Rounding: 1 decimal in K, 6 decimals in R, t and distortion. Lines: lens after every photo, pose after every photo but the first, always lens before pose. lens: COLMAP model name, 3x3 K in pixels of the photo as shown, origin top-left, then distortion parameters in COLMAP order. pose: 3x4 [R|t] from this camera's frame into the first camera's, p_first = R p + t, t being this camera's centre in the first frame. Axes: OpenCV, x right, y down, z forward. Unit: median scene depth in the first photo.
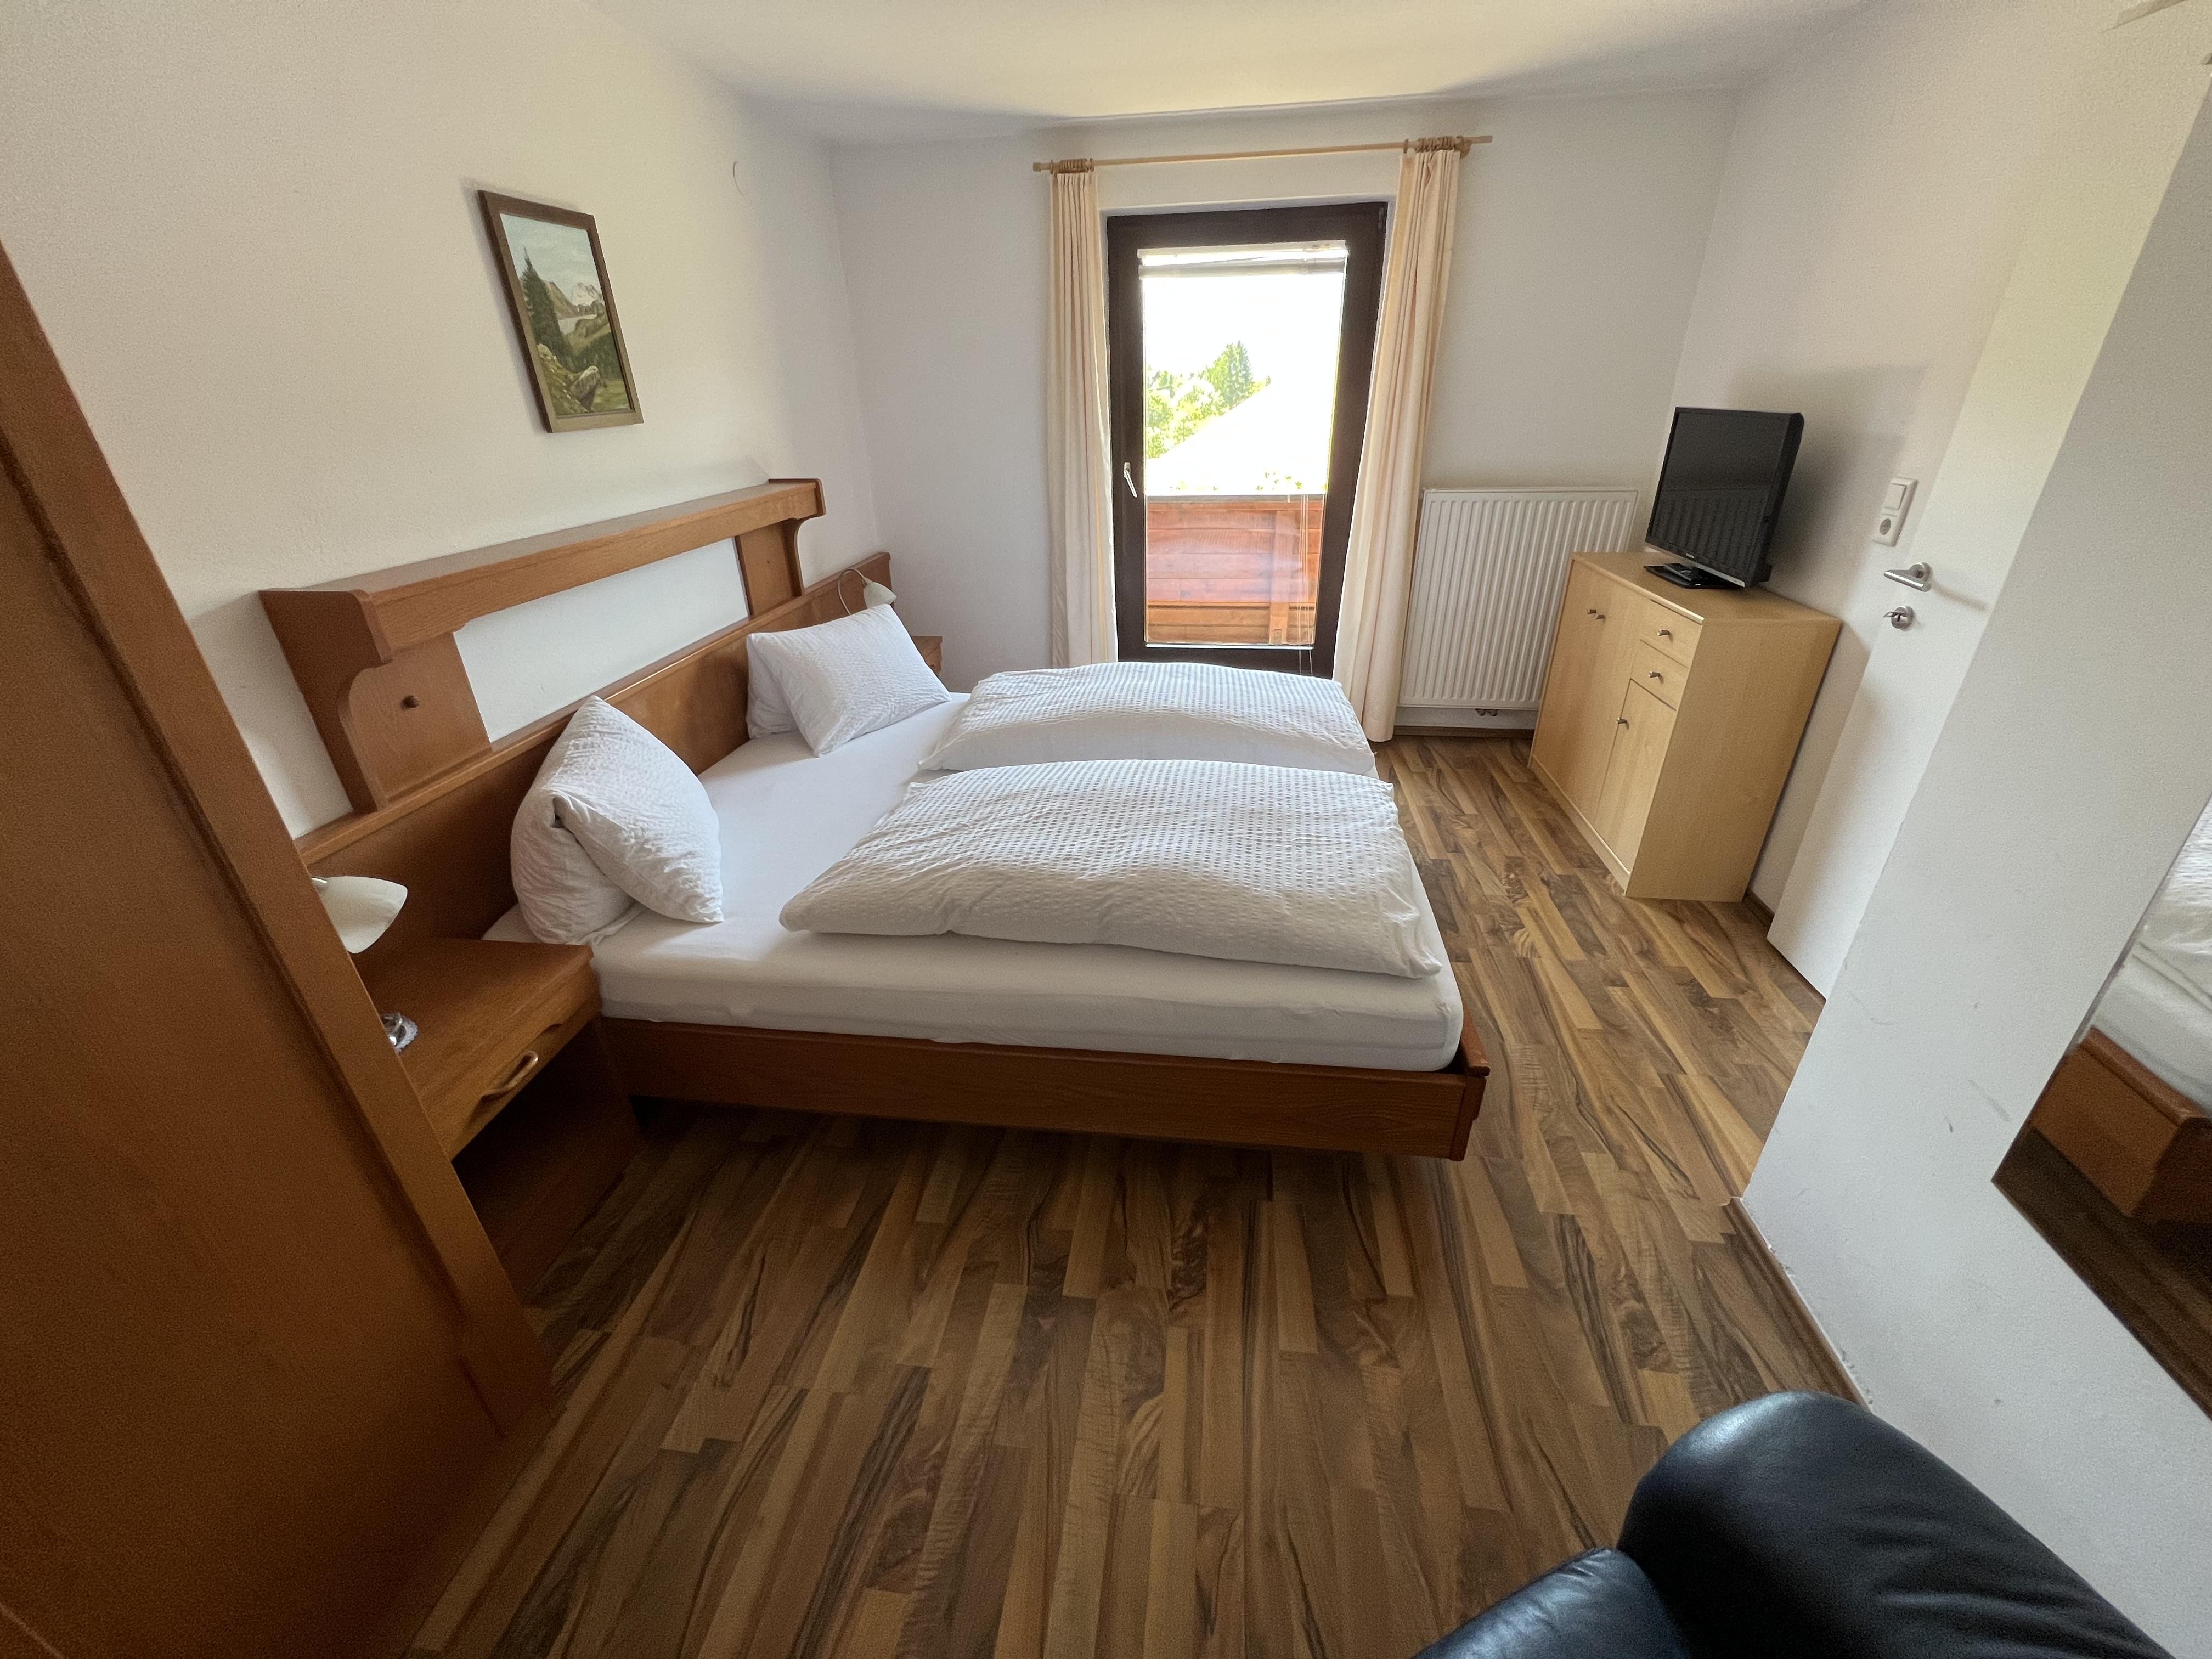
lens RADIAL K [[890.3, 0, 1114.2], [0, 890.3, 834.5], [0, 0, 1]] dist [0.001890, 0.000207]
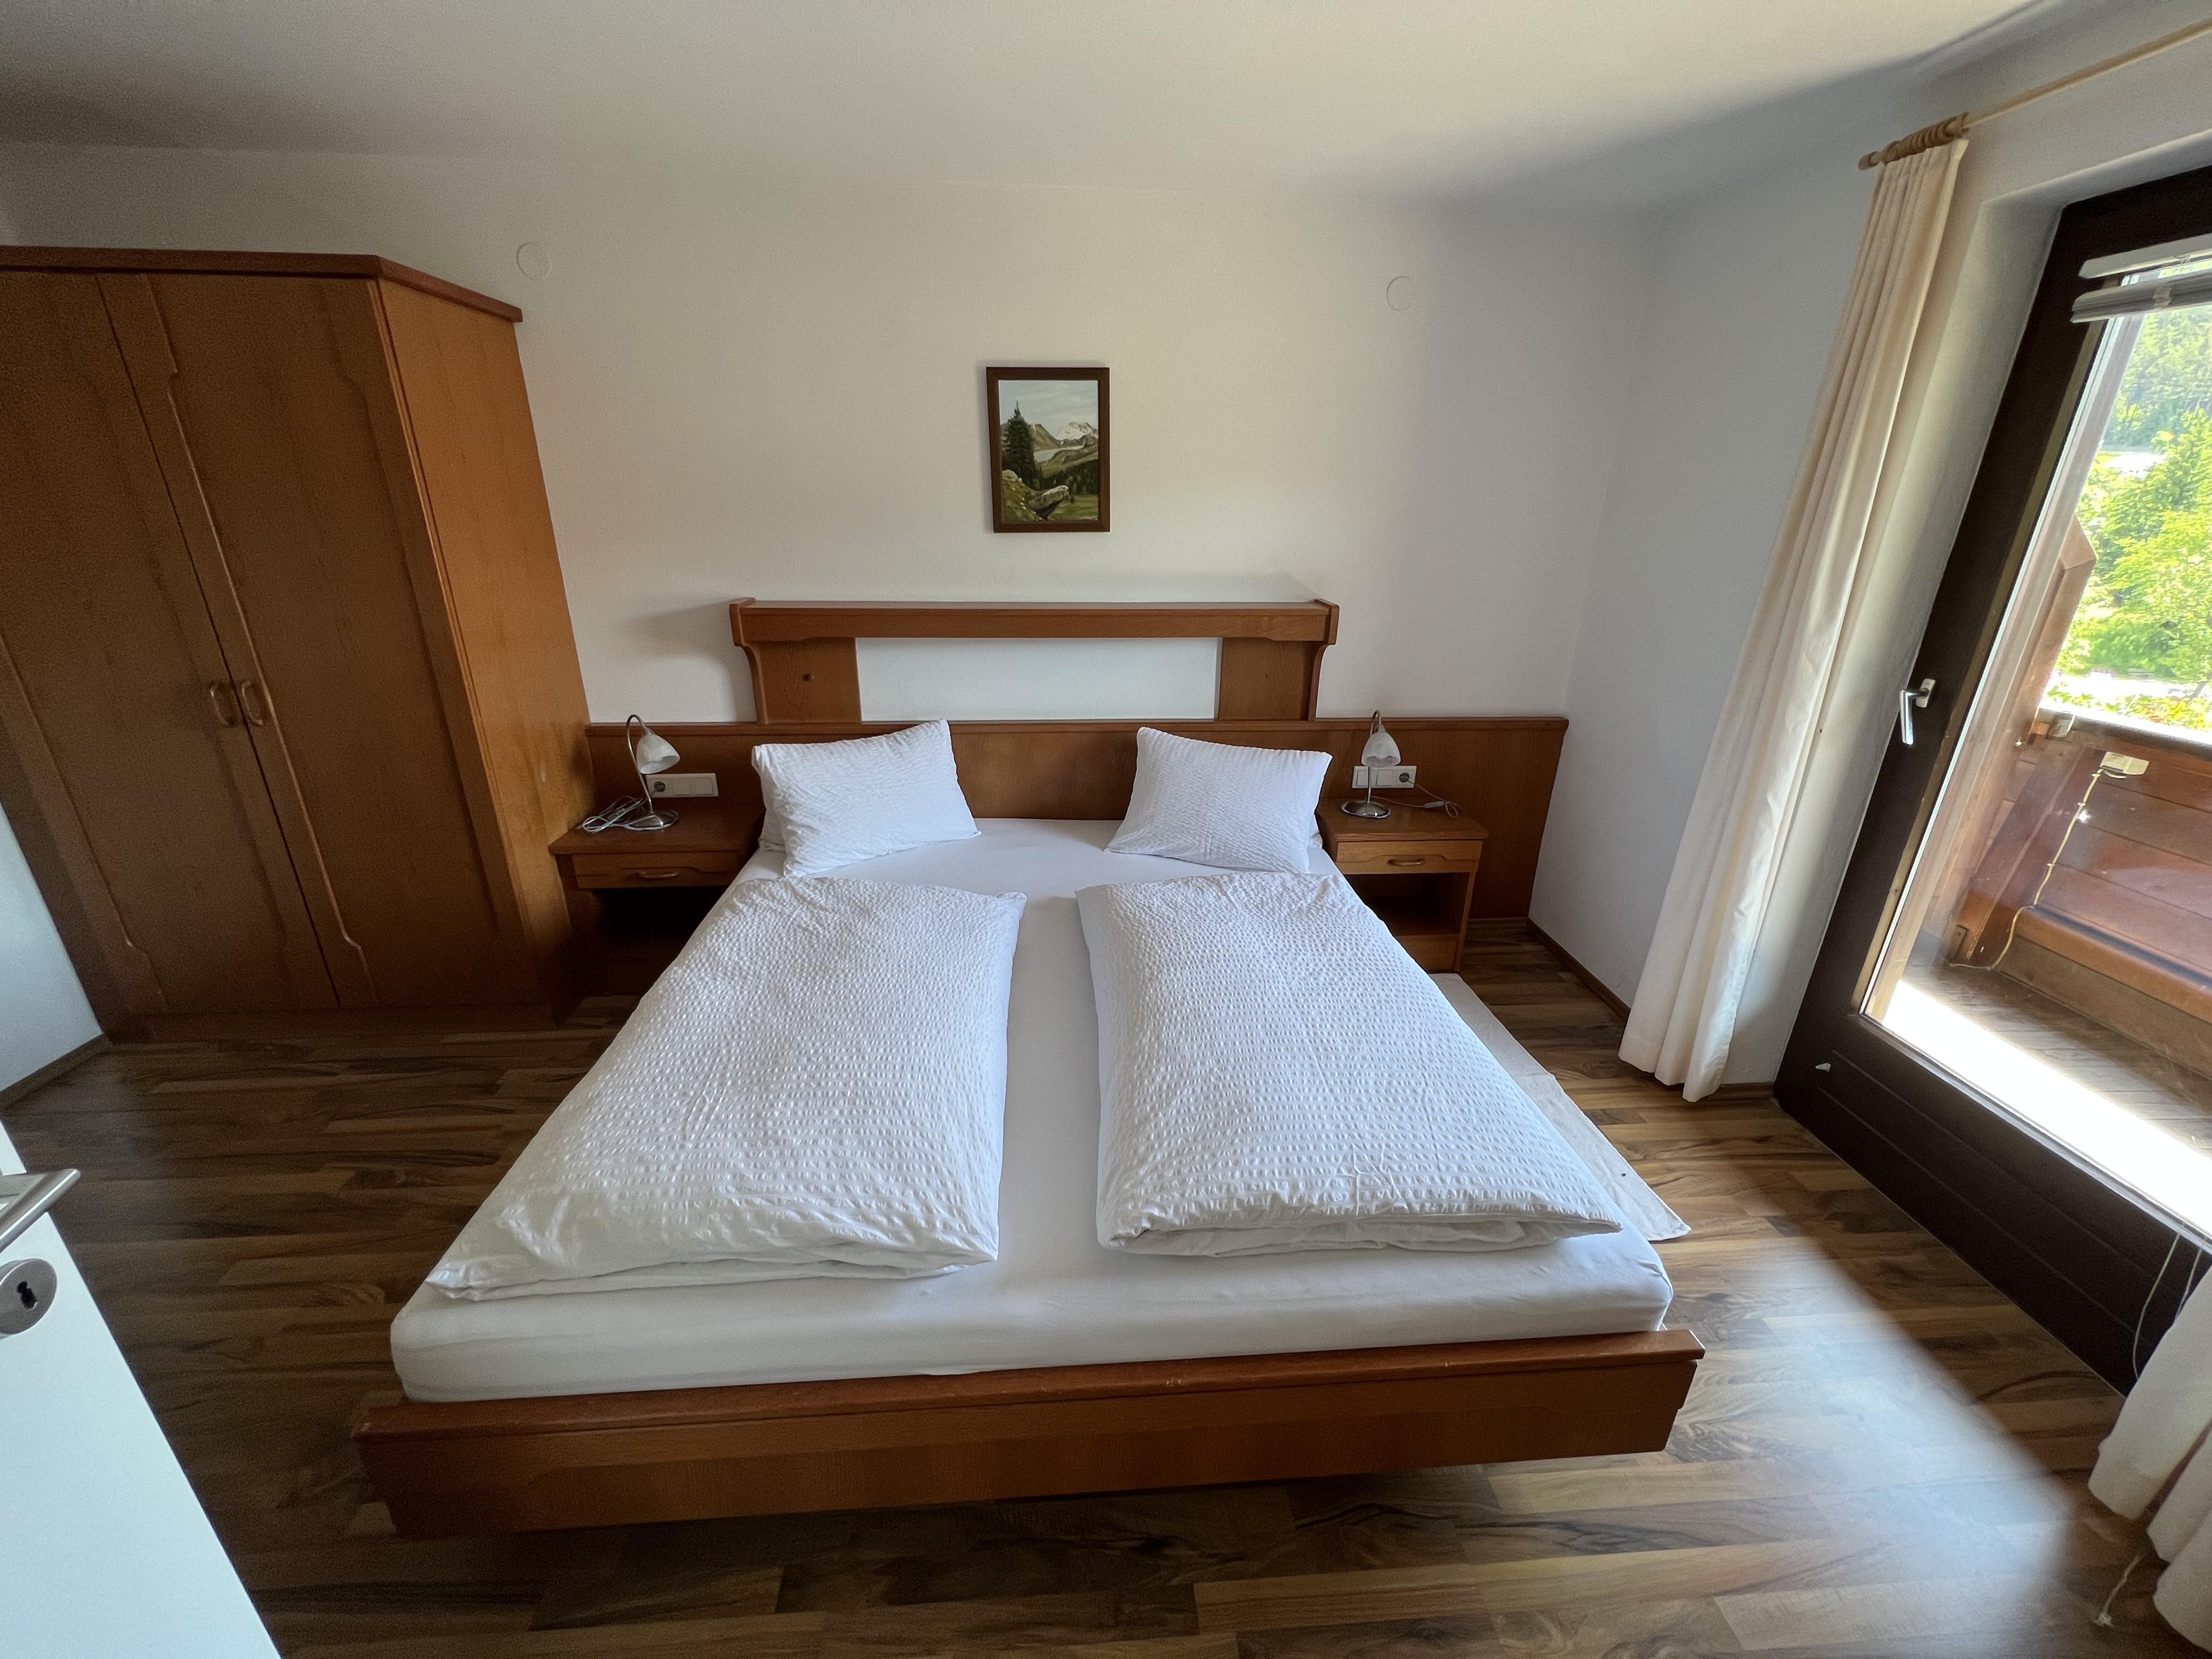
lens RADIAL K [[890.3, 0, 1101.8], [0, 890.3, 838.2], [0, 0, 1]] dist [0.001890, 0.000207]
pose [[0.183173, 0.371135, -0.910333, 0.760476], [-0.454828, 0.852928, 0.256213, -0.460858], [0.871538, 0.367114, 0.325036, 0.845629]]
